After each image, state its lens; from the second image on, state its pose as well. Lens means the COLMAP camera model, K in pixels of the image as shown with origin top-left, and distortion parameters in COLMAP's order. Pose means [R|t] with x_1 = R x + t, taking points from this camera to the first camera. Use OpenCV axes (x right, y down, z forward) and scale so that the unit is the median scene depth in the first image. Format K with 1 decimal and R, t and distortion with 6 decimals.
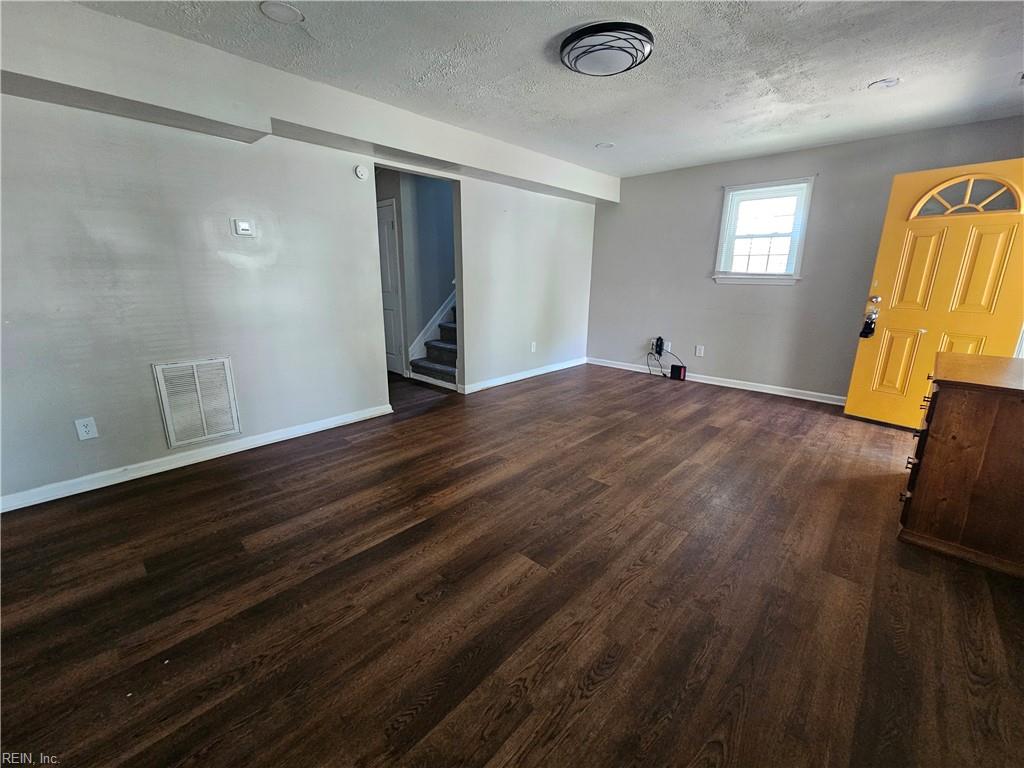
lens RADIAL K [[423.6, 0, 512.3], [0, 423.6, 384.3], [0, 0, 1]] dist [-0.001036, -0.000987]
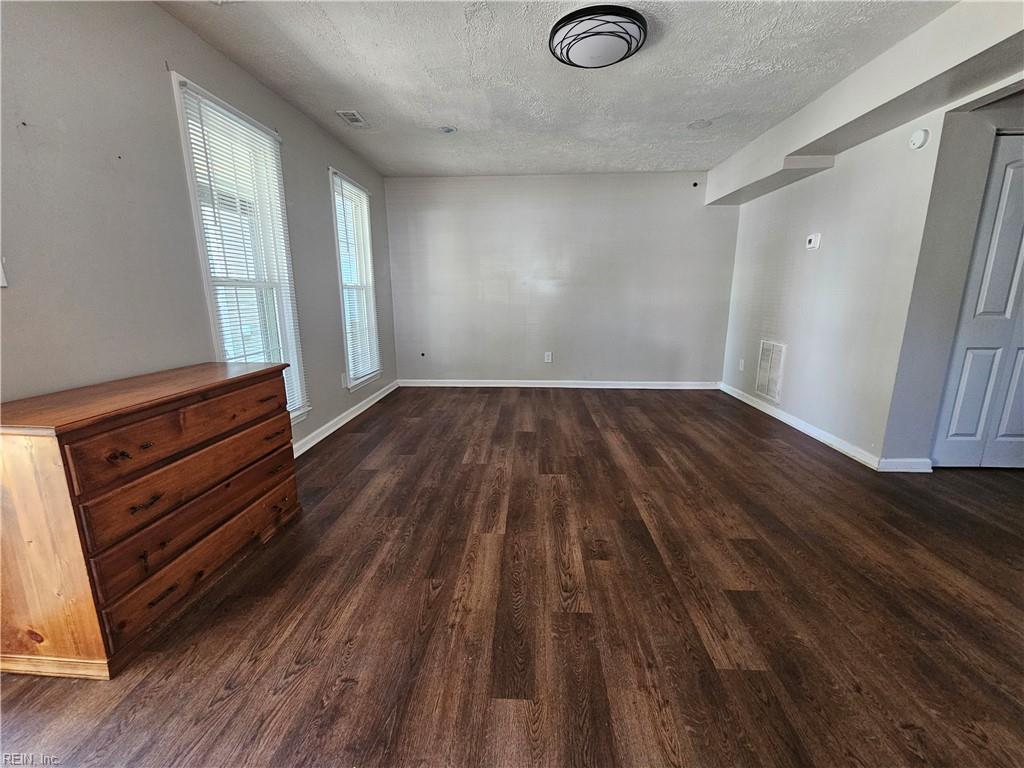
lens RADIAL K [[423.6, 0, 510.1], [0, 423.6, 381.0], [0, 0, 1]] dist [-0.001036, -0.000987]
pose [[-0.765281, 0.128878, -0.630663, 0.813717], [-0.163118, 0.908945, 0.383682, -0.321298], [0.622686, 0.396497, -0.674576, 1.383636]]
